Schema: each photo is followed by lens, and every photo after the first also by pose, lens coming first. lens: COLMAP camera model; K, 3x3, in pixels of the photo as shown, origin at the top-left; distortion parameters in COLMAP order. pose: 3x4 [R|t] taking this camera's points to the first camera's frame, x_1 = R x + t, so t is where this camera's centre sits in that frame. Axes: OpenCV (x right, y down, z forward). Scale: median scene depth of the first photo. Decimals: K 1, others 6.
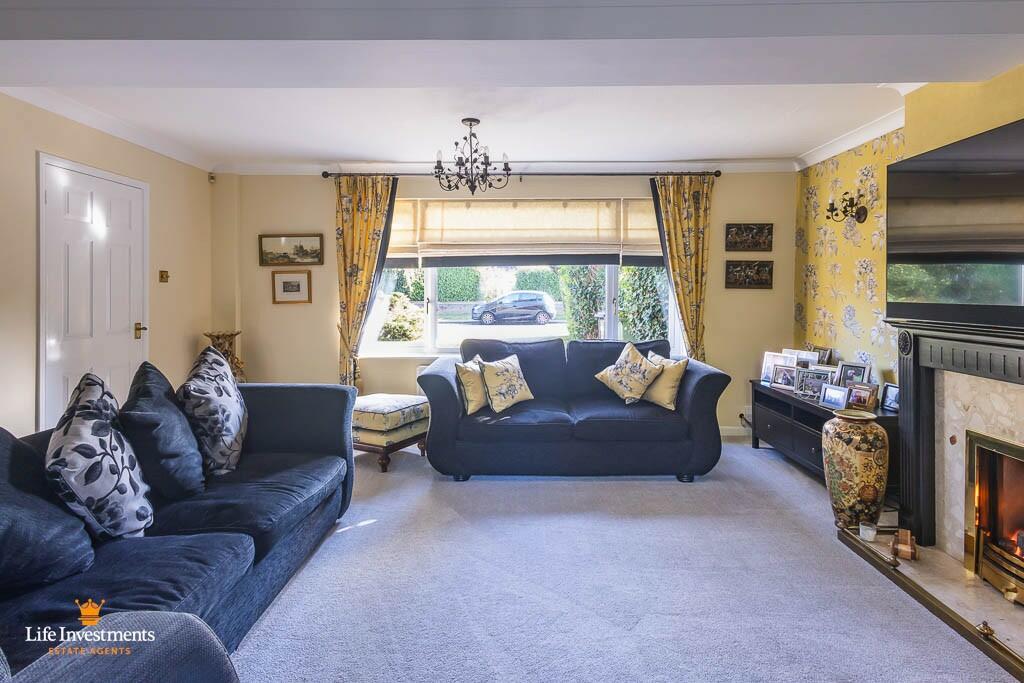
lens RADIAL K [[568.0, 0, 550.1], [0, 568.0, 292.2], [0, 0, 1]] dist [0.009210, 0.000952]
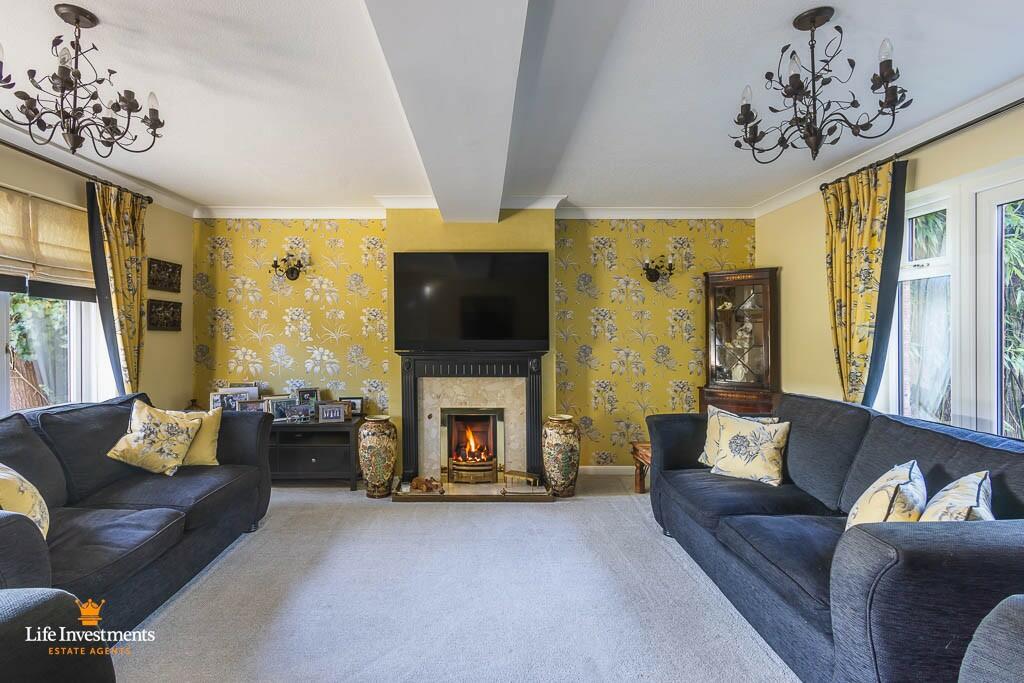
lens RADIAL K [[475.1, 0, 507.0], [0, 475.1, 332.9], [0, 0, 1]] dist [0.010606, -0.000777]
pose [[-0.023585, 0.000516, 0.999722, -0.473418], [0.002635, 0.999996, -0.000454, -0.000878], [-0.999718, 0.002624, -0.023586, 0.477454]]
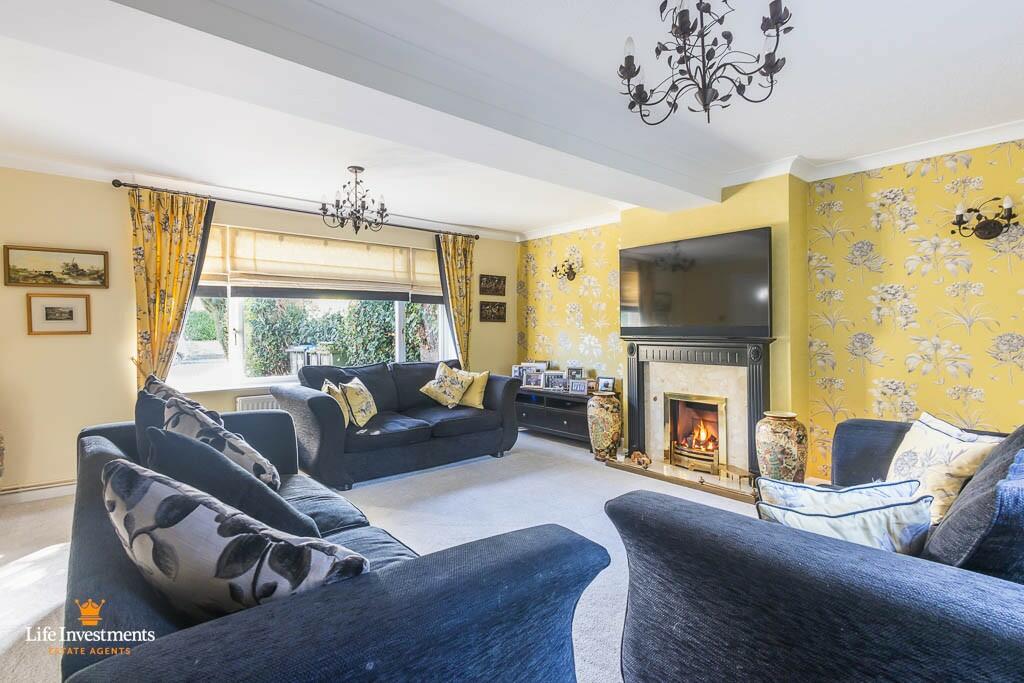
lens RADIAL K [[506.3, 0, 525.6], [0, 506.3, 329.2], [0, 0, 1]] dist [0.007073, 0.001582]
pose [[0.742650, -0.000674, 0.669679, -0.446119], [0.006246, 0.999963, -0.005920, 0.020648], [-0.669650, 0.008579, 0.742627, 0.022149]]
